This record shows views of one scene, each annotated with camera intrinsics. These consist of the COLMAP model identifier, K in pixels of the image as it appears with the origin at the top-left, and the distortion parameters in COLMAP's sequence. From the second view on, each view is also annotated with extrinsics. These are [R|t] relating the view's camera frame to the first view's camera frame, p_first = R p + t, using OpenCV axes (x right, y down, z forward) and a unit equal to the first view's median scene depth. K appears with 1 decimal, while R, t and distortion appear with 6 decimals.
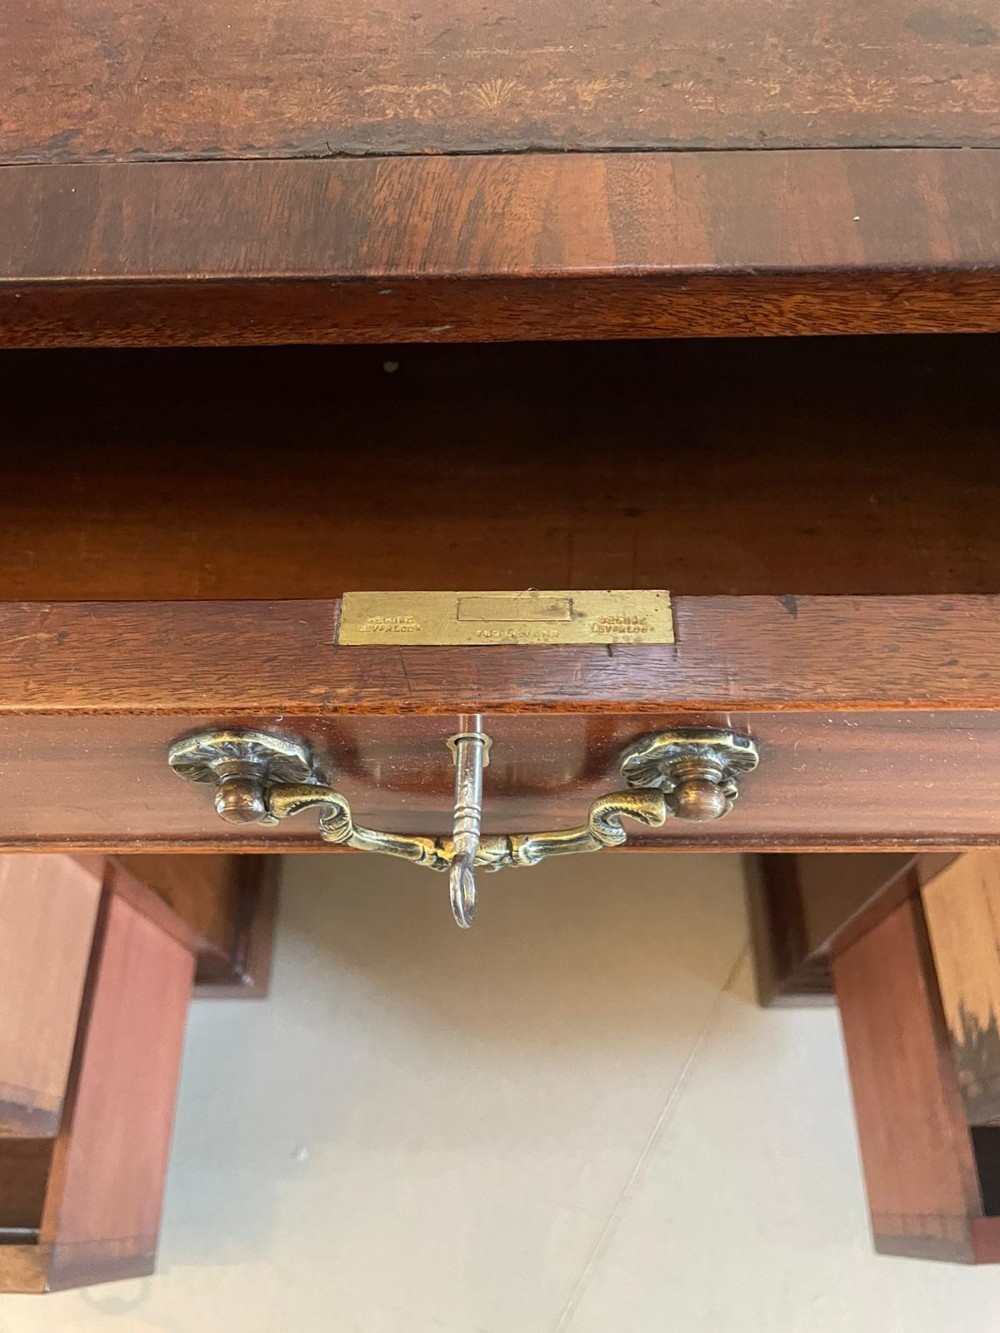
lens RADIAL K [[1017.1, 0, 500.0], [0, 1017.1, 666.5], [0, 0, 1]] dist [0.092588, -0.122178]
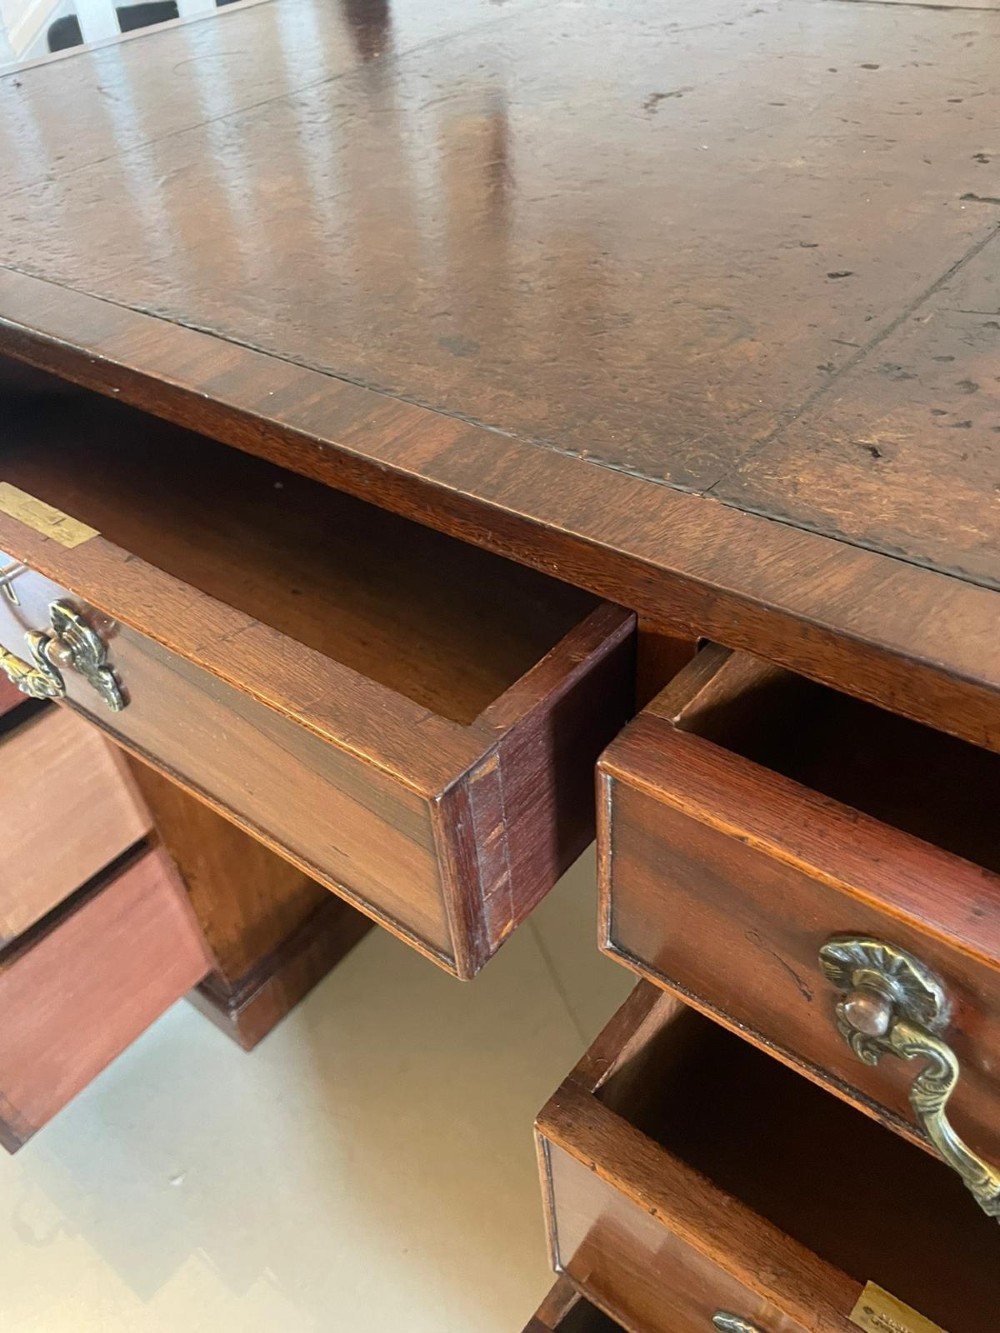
lens RADIAL K [[1017.1, 0, 500.0], [0, 1017.1, 666.5], [0, 0, 1]] dist [0.092588, -0.122178]
pose [[0.774770, 0.378775, -0.506223, 0.583772], [-0.522713, 0.834176, -0.175847, 0.024389], [0.355673, 0.400850, 0.844285, -0.063683]]
